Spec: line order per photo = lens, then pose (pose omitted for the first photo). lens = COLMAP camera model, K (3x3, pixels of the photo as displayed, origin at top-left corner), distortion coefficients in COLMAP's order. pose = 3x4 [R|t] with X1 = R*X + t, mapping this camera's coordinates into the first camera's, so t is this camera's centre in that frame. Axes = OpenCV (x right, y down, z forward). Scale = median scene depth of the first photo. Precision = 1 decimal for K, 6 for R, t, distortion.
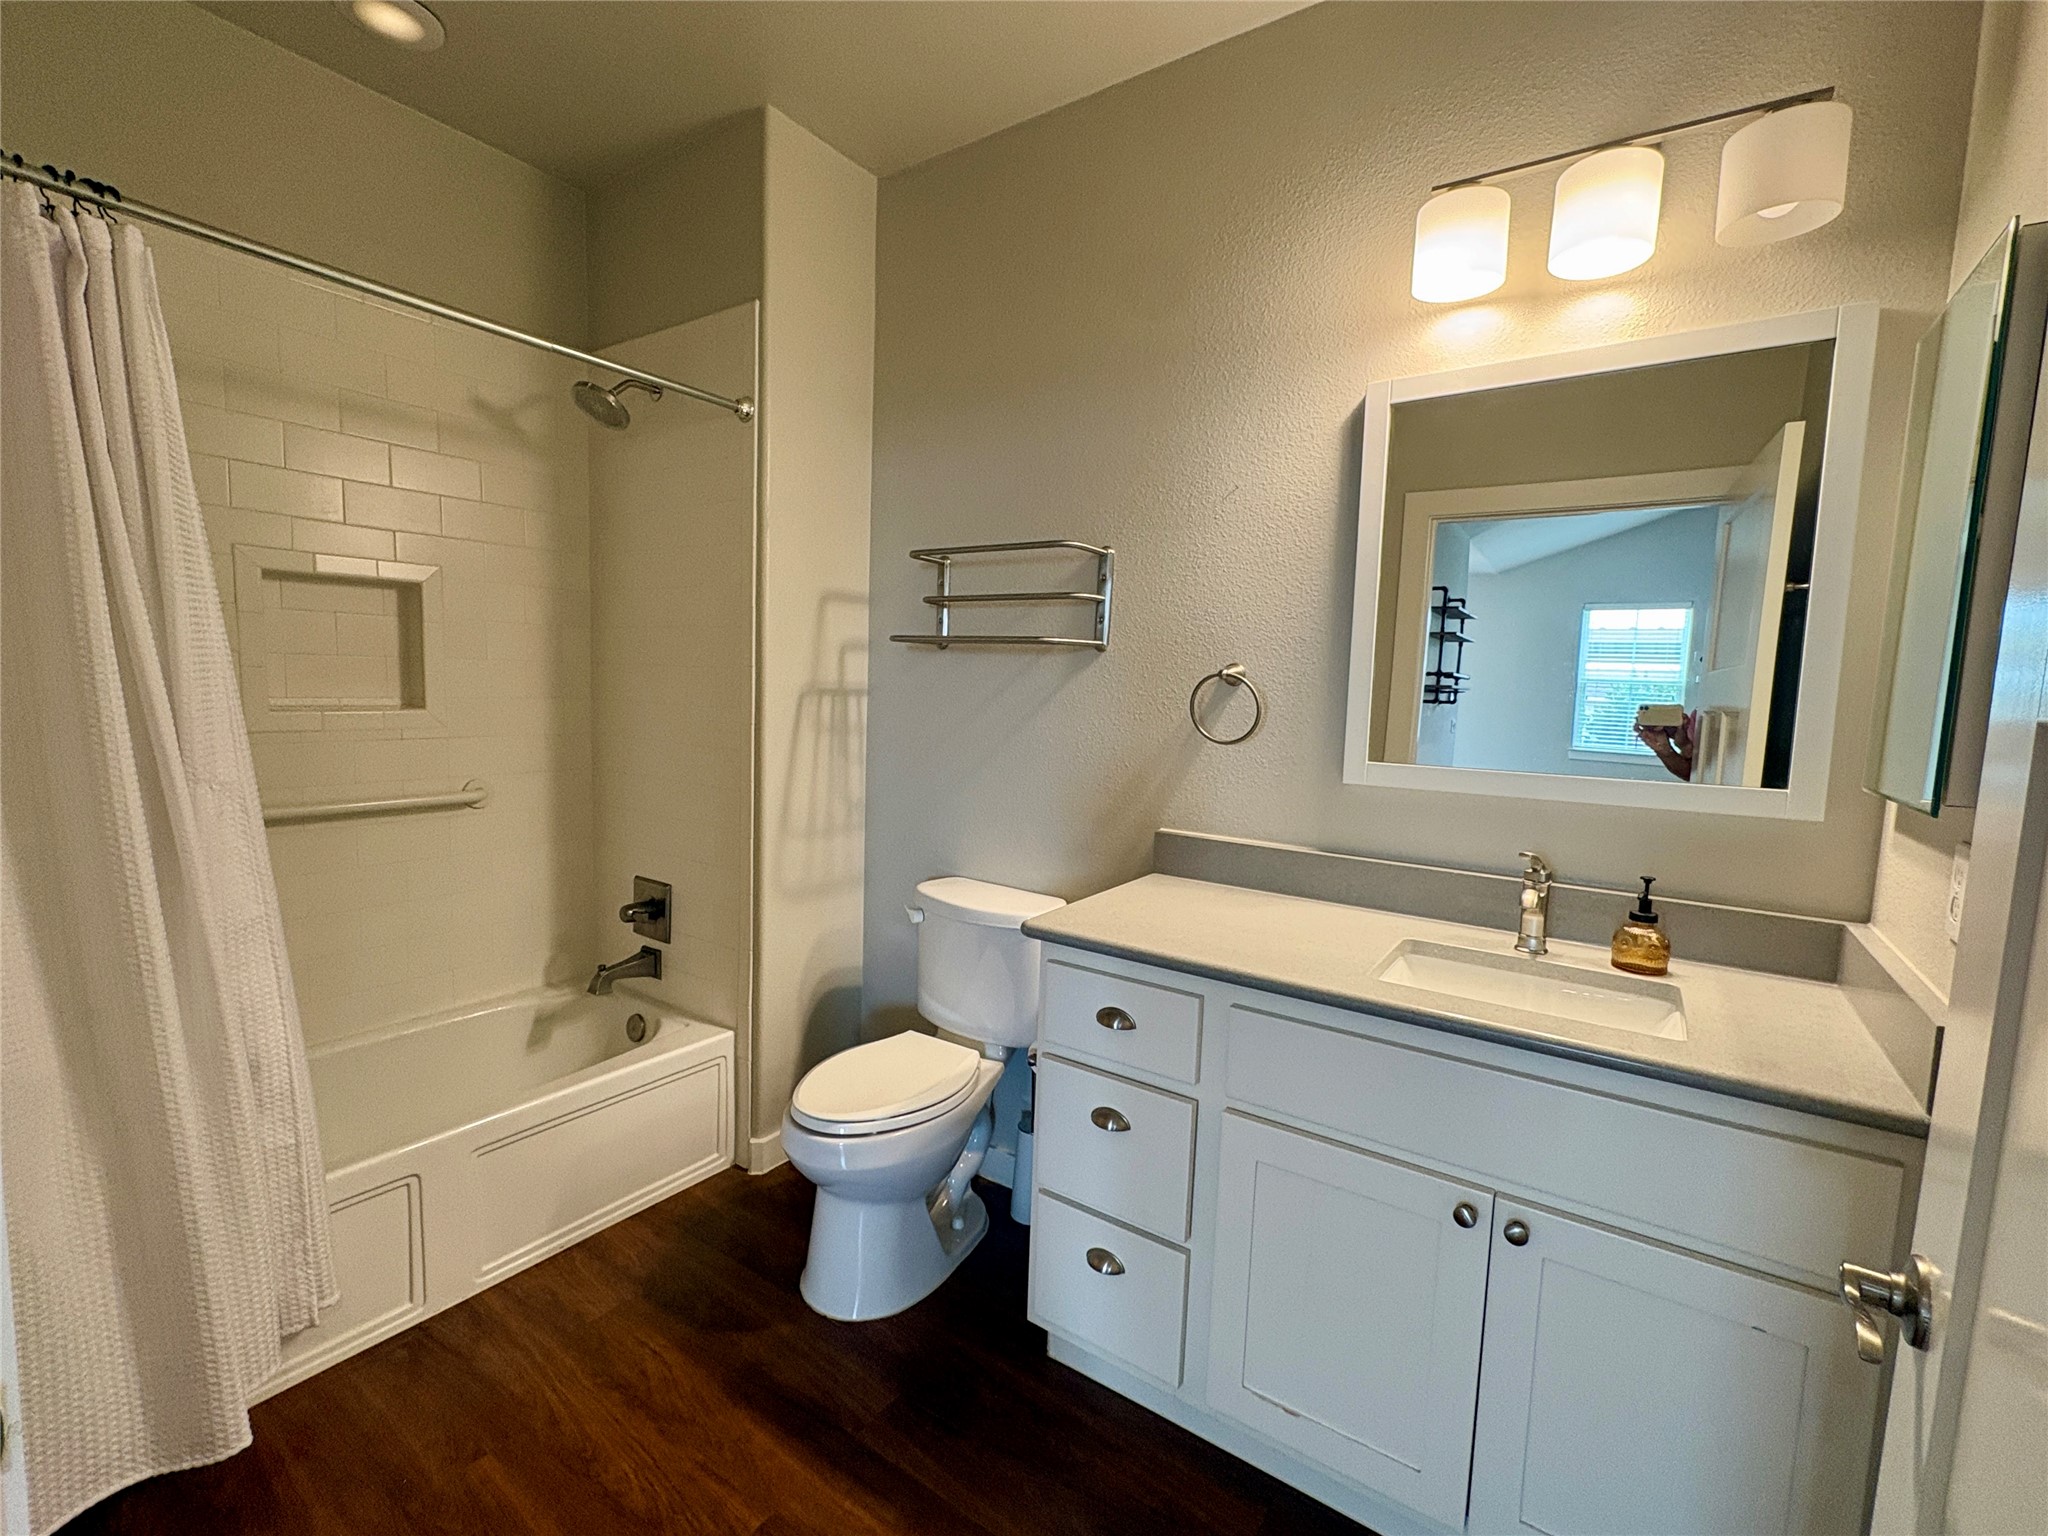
lens RADIAL K [[894.0, 0, 1025.6], [0, 894.0, 770.2], [0, 0, 1]] dist [0.000615, -0.000200]
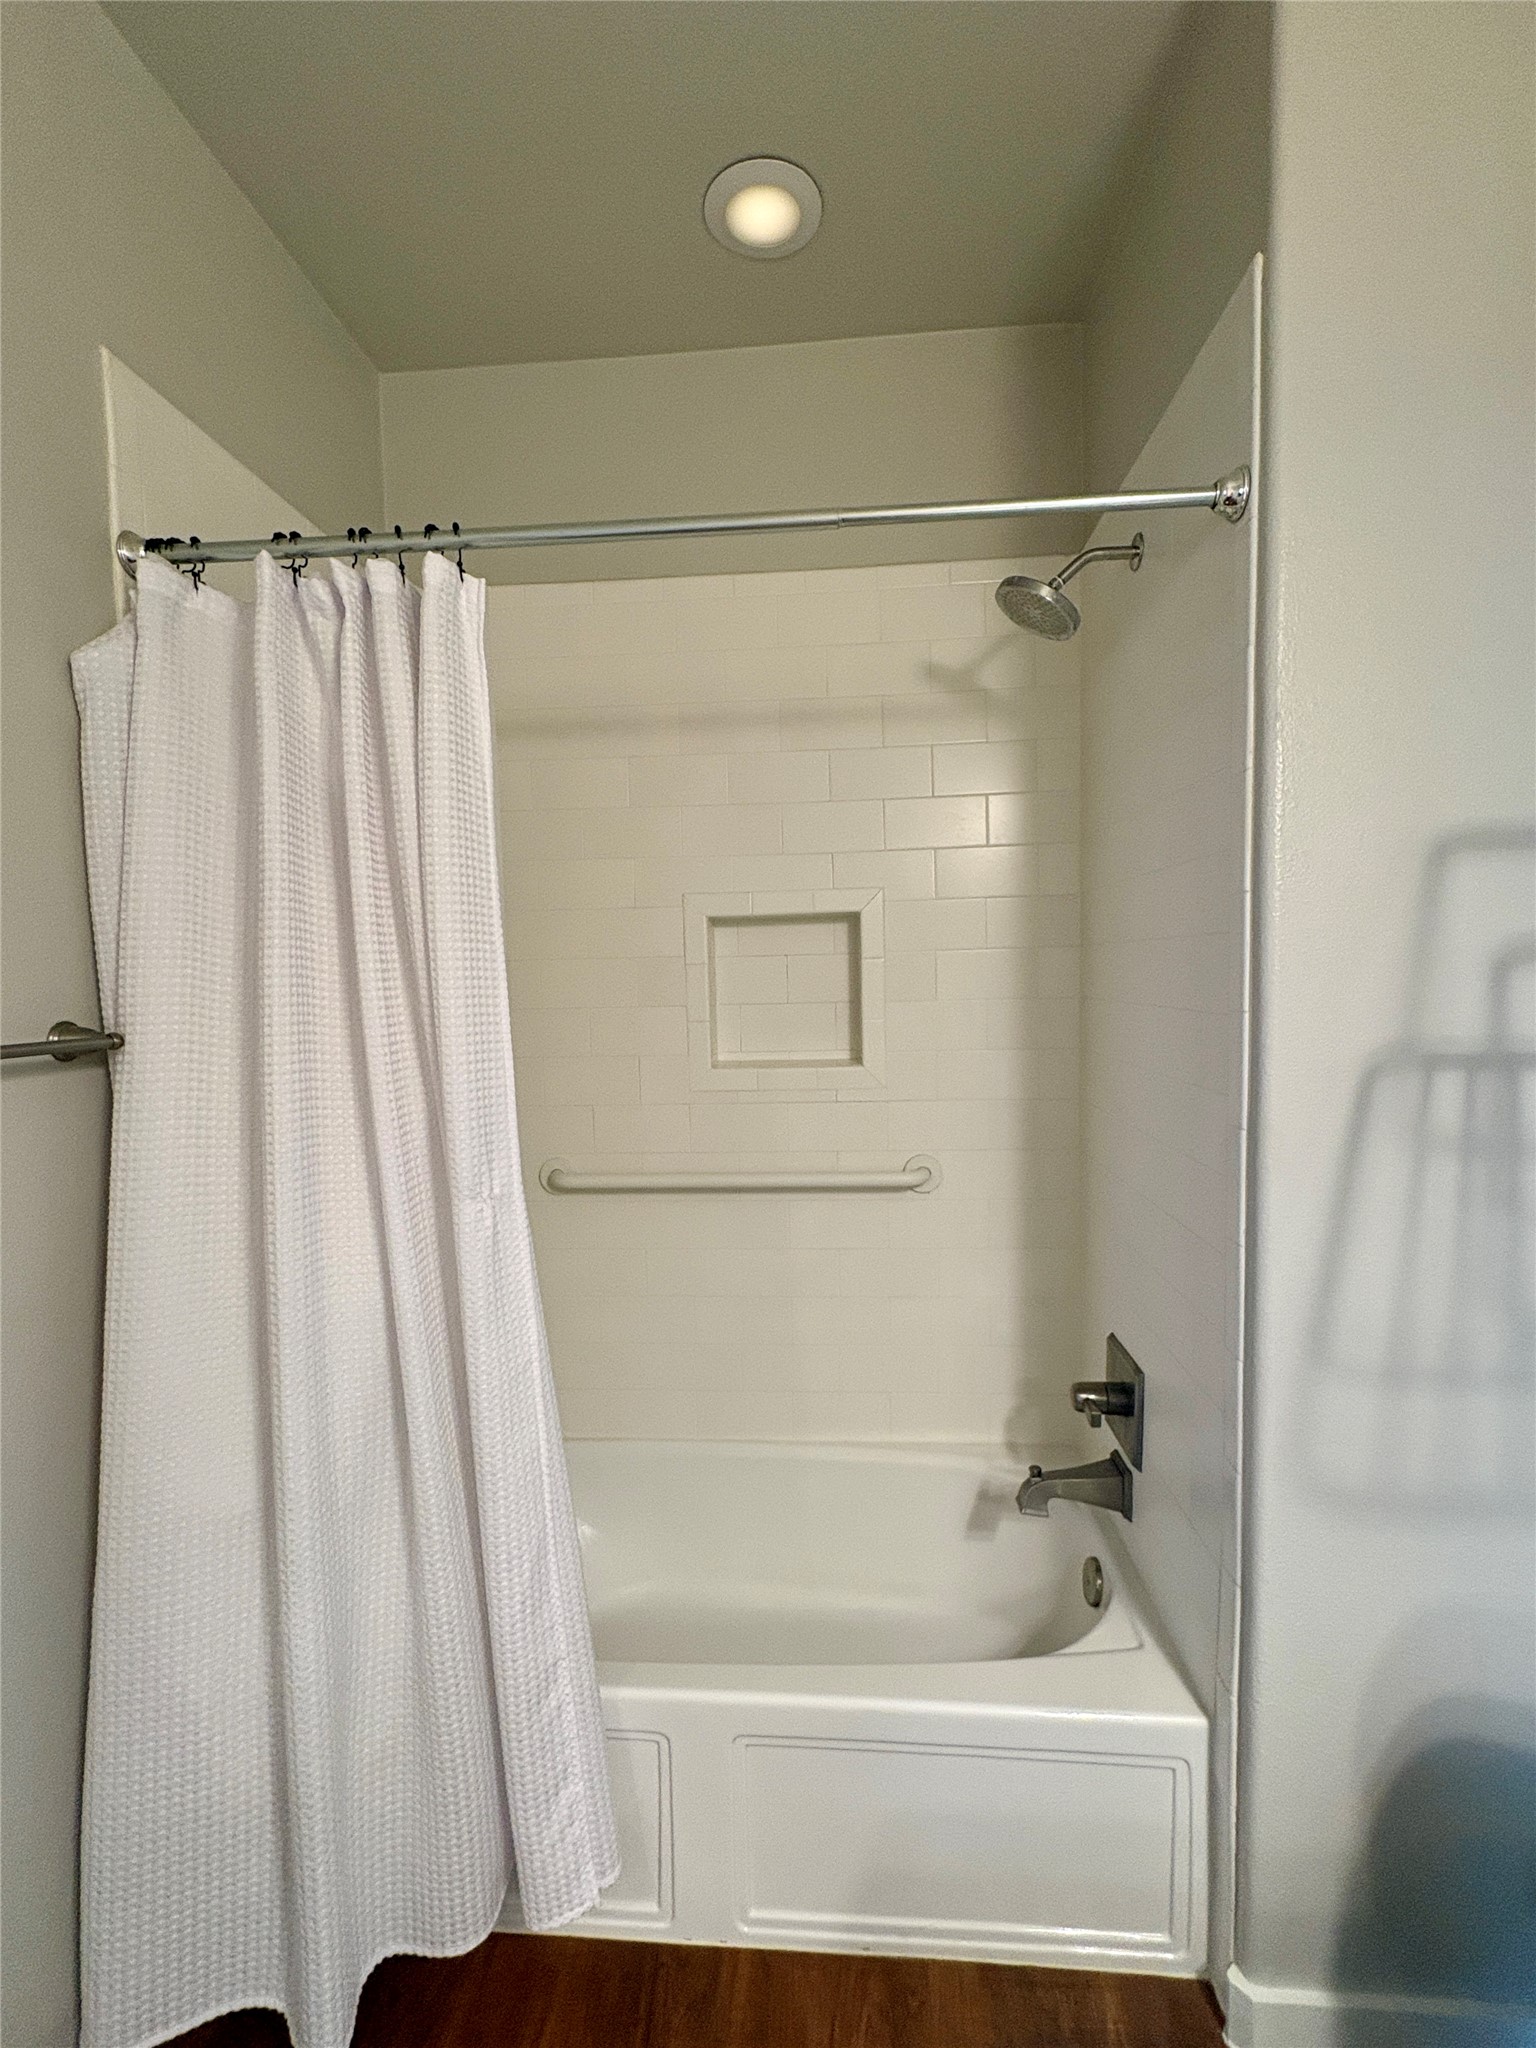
lens RADIAL K [[897.7, 0, 765.2], [0, 897.7, 1025.8], [0, 0, 1]] dist [0.001814, 0.000178]
pose [[0.502008, 0.006918, -0.864835, -0.010876], [-0.048544, 0.998617, -0.020190, -0.080663], [0.863500, 0.052118, 0.501649, 0.494219]]
